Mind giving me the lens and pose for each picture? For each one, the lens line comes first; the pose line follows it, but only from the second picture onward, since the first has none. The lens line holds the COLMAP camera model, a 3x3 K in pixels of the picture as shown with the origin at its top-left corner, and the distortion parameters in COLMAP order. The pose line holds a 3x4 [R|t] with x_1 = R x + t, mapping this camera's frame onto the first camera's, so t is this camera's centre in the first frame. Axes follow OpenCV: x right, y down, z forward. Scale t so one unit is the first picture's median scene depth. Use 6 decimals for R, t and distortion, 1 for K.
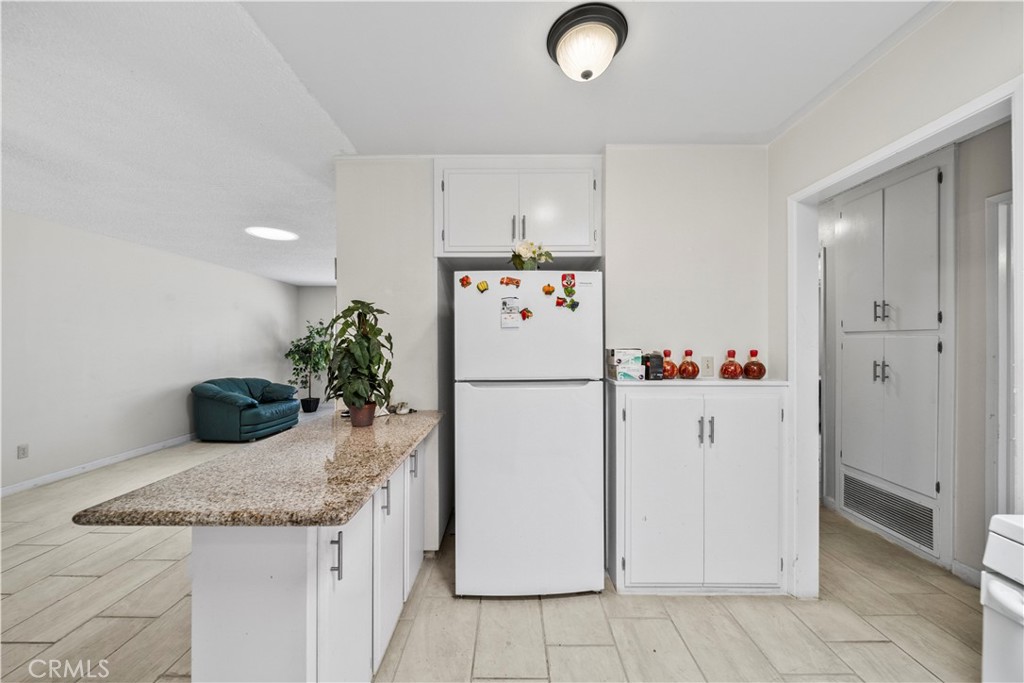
lens RADIAL K [[359.4, 0, 508.3], [0, 359.4, 342.2], [0, 0, 1]] dist [0.001016, -0.000567]
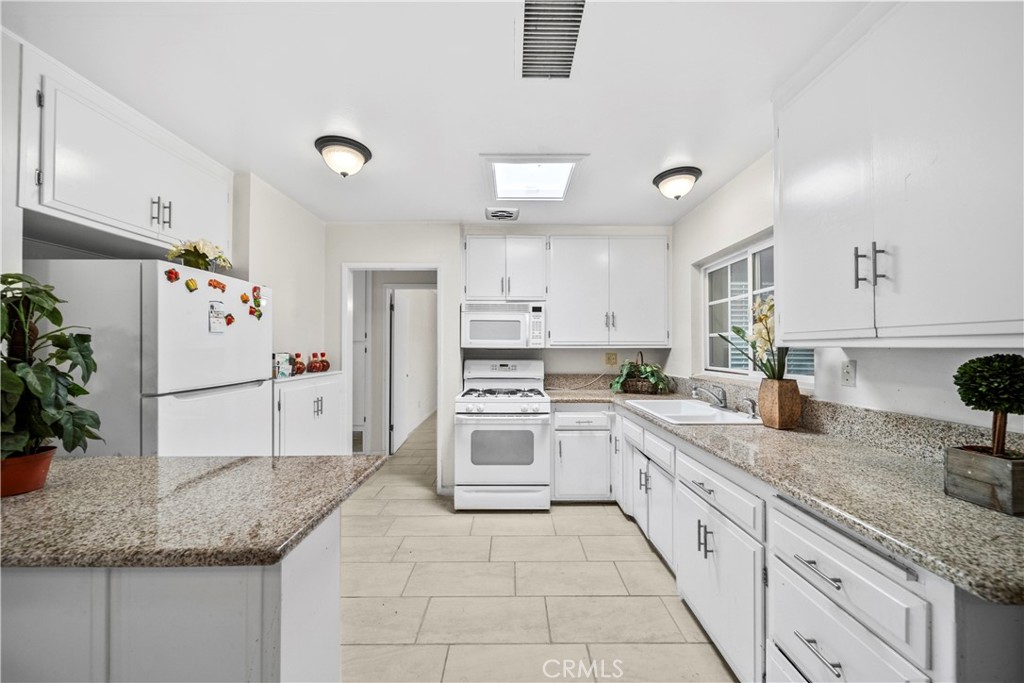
lens RADIAL K [[359.4, 0, 511.7], [0, 359.4, 344.5], [0, 0, 1]] dist [0.001016, -0.000567]
pose [[-0.002688, 0.007617, 0.999967, -0.823238], [-0.002284, 0.999968, -0.007623, -0.001925], [-0.999994, -0.002304, -0.002671, 0.178119]]
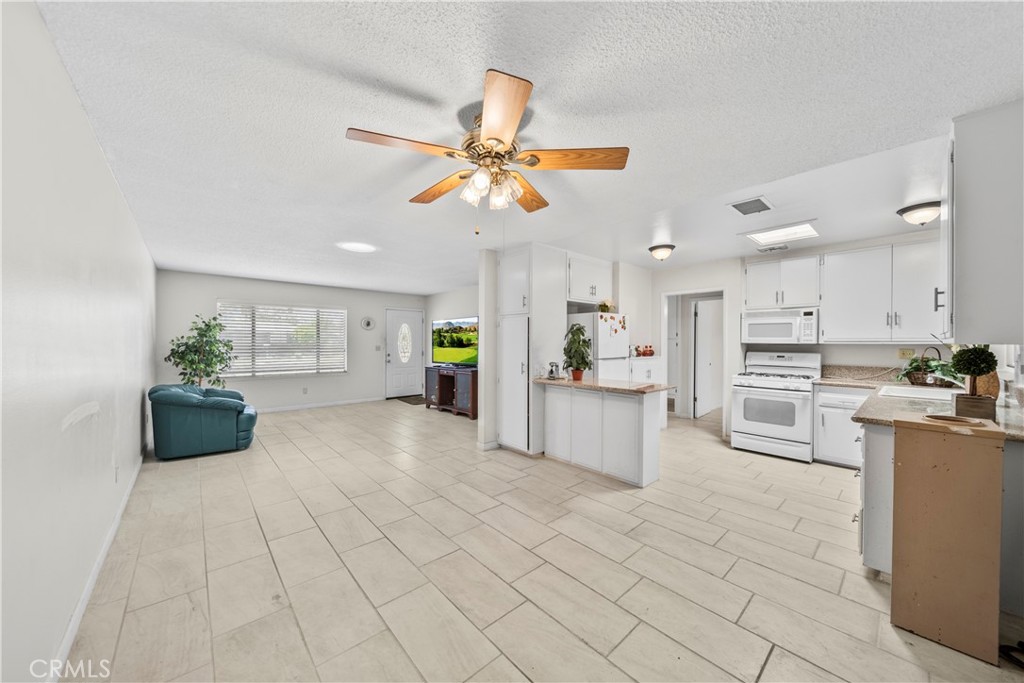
lens RADIAL K [[359.4, 0, 511.8], [0, 359.4, 343.6], [0, 0, 1]] dist [0.001016, -0.000567]
pose [[0.742364, -0.001532, 0.669994, -1.837664], [-0.003689, 0.999973, 0.006375, -0.004980], [-0.669986, -0.007204, 0.742339, -0.311433]]
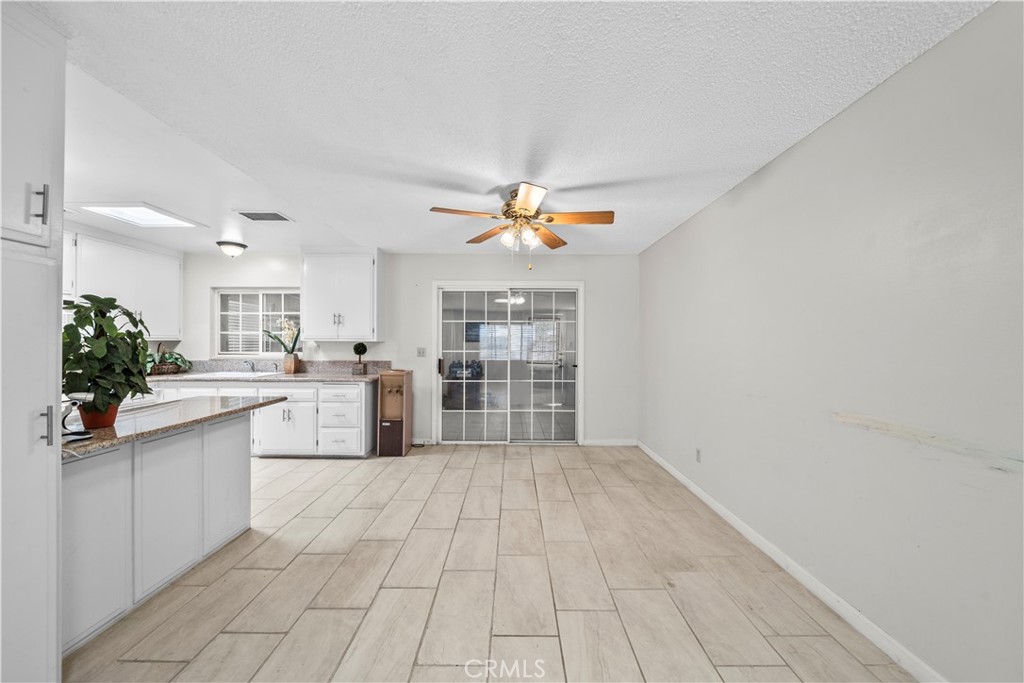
lens RADIAL K [[359.4, 0, 509.5], [0, 359.4, 341.1], [0, 0, 1]] dist [0.001016, -0.000567]
pose [[-0.999944, -0.006980, 0.008005, -1.264792], [-0.006995, 0.999974, -0.001893, -0.005971], [-0.007991, -0.001949, -0.999966, 1.645680]]
